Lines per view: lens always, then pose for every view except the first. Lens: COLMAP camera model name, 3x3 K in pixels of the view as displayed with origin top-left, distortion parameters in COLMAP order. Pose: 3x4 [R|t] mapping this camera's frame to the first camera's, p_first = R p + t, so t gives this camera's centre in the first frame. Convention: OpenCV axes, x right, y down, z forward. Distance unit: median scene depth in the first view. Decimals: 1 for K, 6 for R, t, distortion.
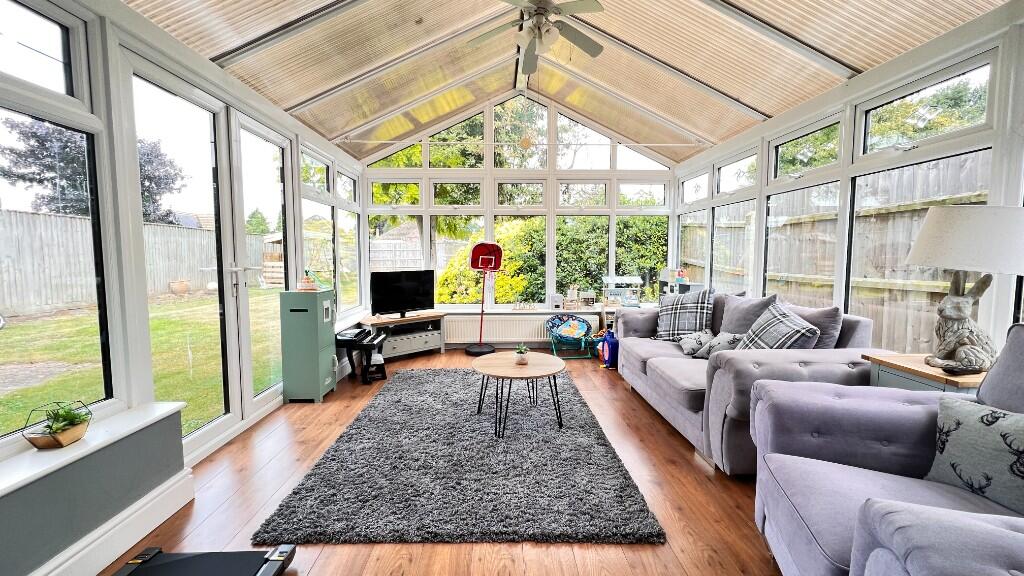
lens RADIAL K [[408.7, 0, 508.9], [0, 408.7, 285.2], [0, 0, 1]] dist [-0.000616, -0.000365]
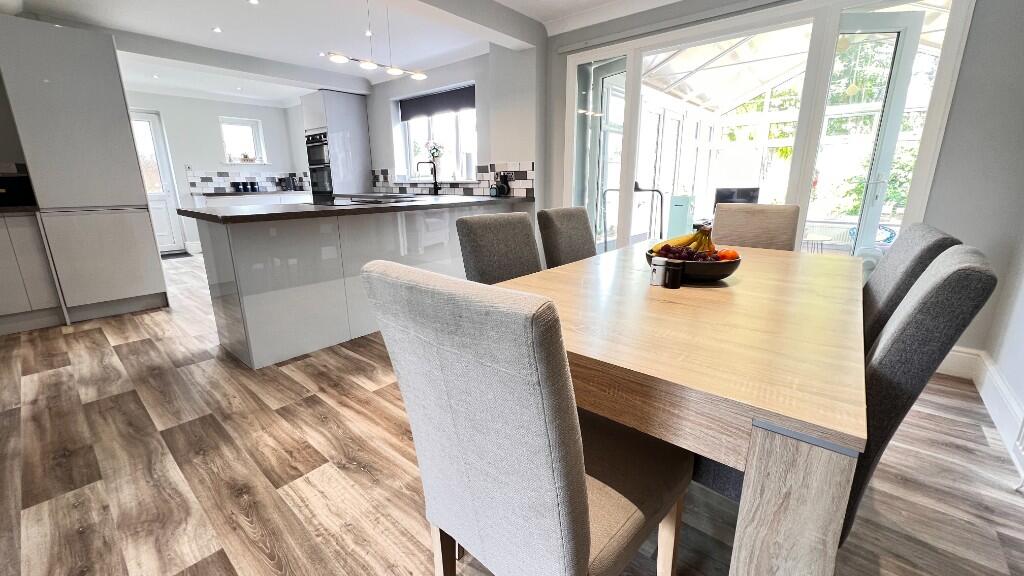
lens RADIAL K [[408.7, 0, 509.2], [0, 408.7, 282.9], [0, 0, 1]] dist [-0.000616, -0.000365]
pose [[0.736073, 0.162113, -0.657203, 0.173441], [-0.044375, 0.980366, 0.192127, 0.058991], [0.675446, -0.112256, 0.728815, -0.728123]]
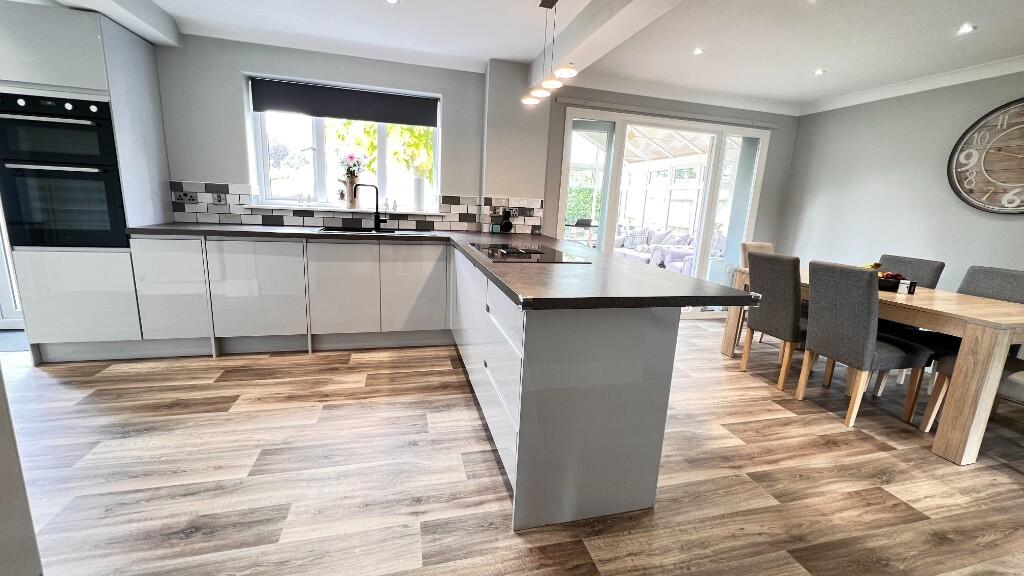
lens RADIAL K [[408.7, 0, 509.7], [0, 408.7, 284.2], [0, 0, 1]] dist [-0.000616, -0.000365]
pose [[0.973911, 0.005174, 0.226873, -0.621351], [-0.035111, 0.991137, 0.128118, 0.041947], [-0.224199, -0.132741, 0.965461, -0.883193]]
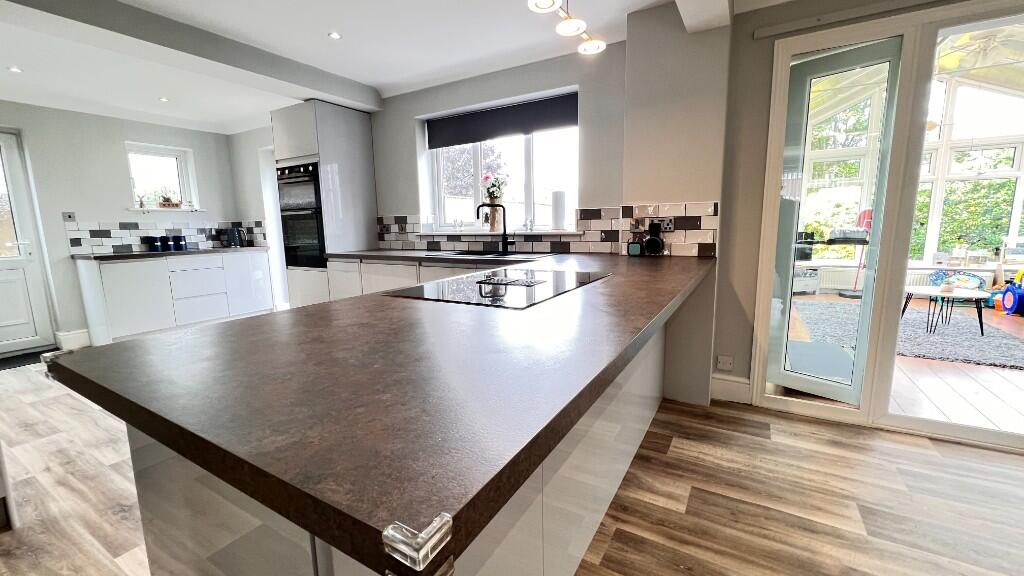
lens RADIAL K [[408.7, 0, 511.2], [0, 408.7, 284.1], [0, 0, 1]] dist [-0.000616, -0.000365]
pose [[0.844396, 0.063535, -0.531938, -0.306460], [-0.020269, 0.996020, 0.086792, 0.039739], [0.535336, -0.062505, 0.842323, -0.651593]]
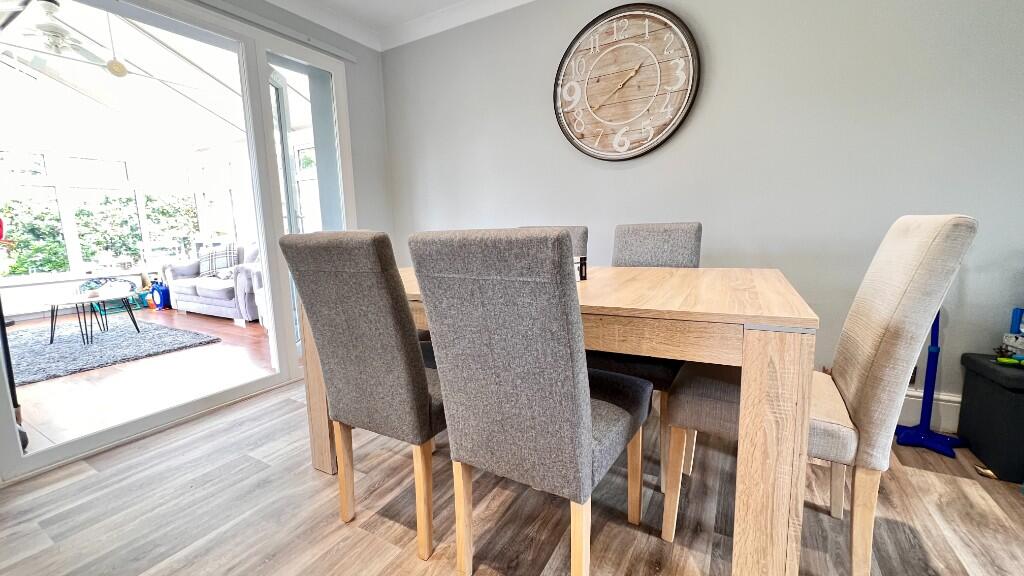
lens RADIAL K [[408.7, 0, 509.5], [0, 408.7, 286.8], [0, 0, 1]] dist [-0.000616, -0.000365]
pose [[0.524509, -0.140264, 0.839771, -0.232203], [0.088279, 0.989979, 0.110215, 0.075204], [-0.846816, 0.016325, 0.531636, -0.571136]]
